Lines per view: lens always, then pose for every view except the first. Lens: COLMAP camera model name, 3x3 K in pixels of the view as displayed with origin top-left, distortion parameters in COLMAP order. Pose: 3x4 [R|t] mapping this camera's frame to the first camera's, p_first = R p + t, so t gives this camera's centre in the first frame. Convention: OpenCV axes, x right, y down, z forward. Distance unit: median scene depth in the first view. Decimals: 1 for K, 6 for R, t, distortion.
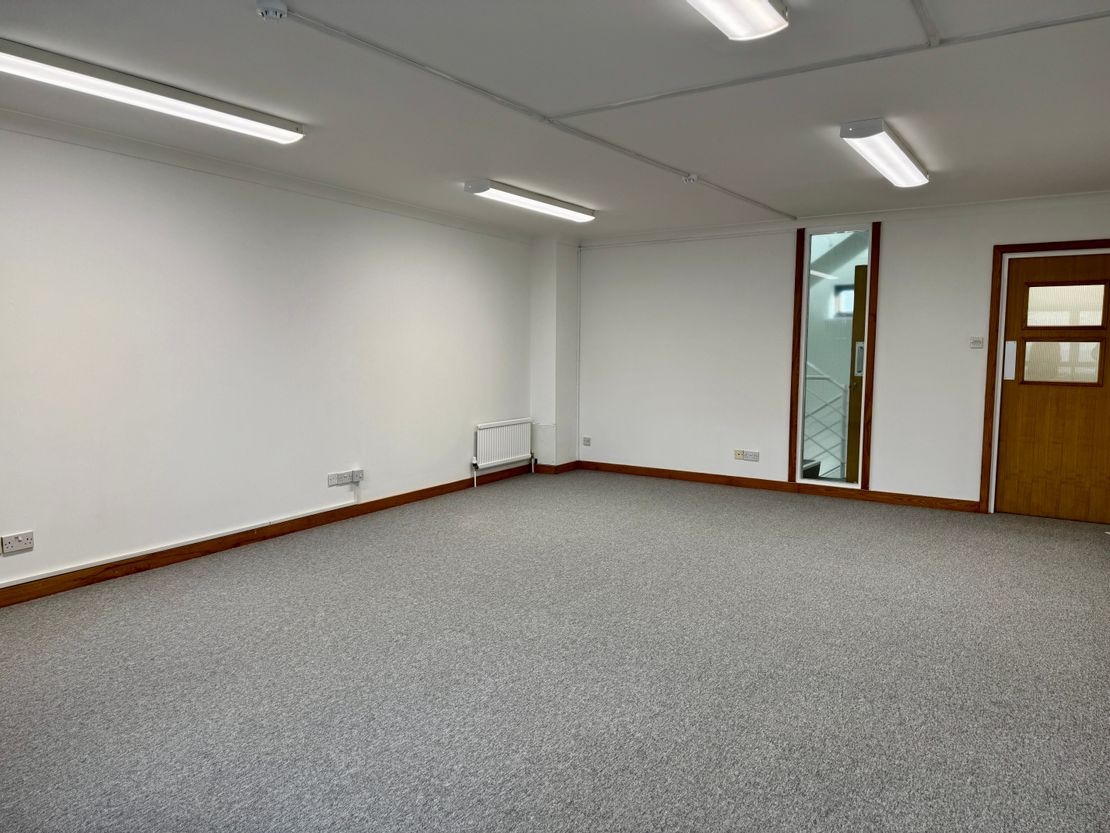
lens RADIAL K [[785.4, 0, 539.0], [0, 785.4, 403.9], [0, 0, 1]] dist [0.080215, -0.086966]
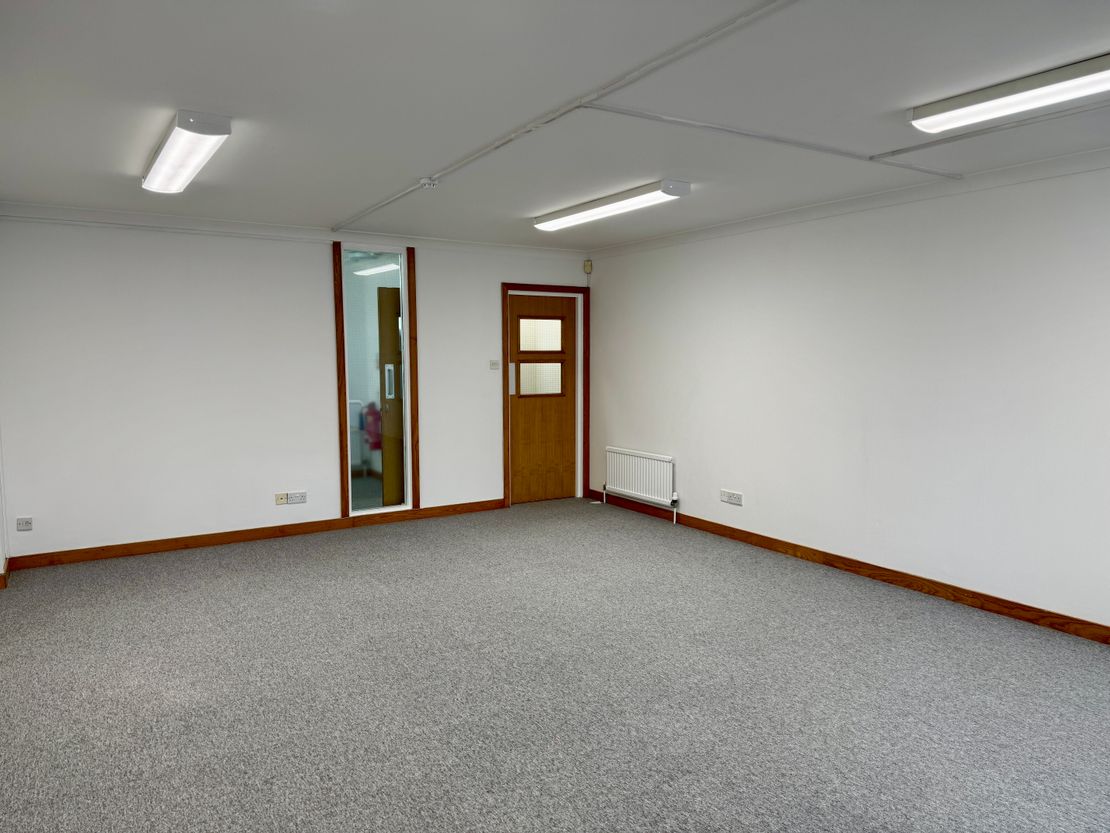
lens RADIAL K [[785.4, 0, 560.2], [0, 785.4, 408.2], [0, 0, 1]] dist [0.080215, -0.086966]
pose [[0.395682, -0.072903, 0.915490, -0.485633], [0.071527, 0.996263, 0.048421, -0.063546], [-0.915598, 0.046323, 0.399417, 0.467683]]
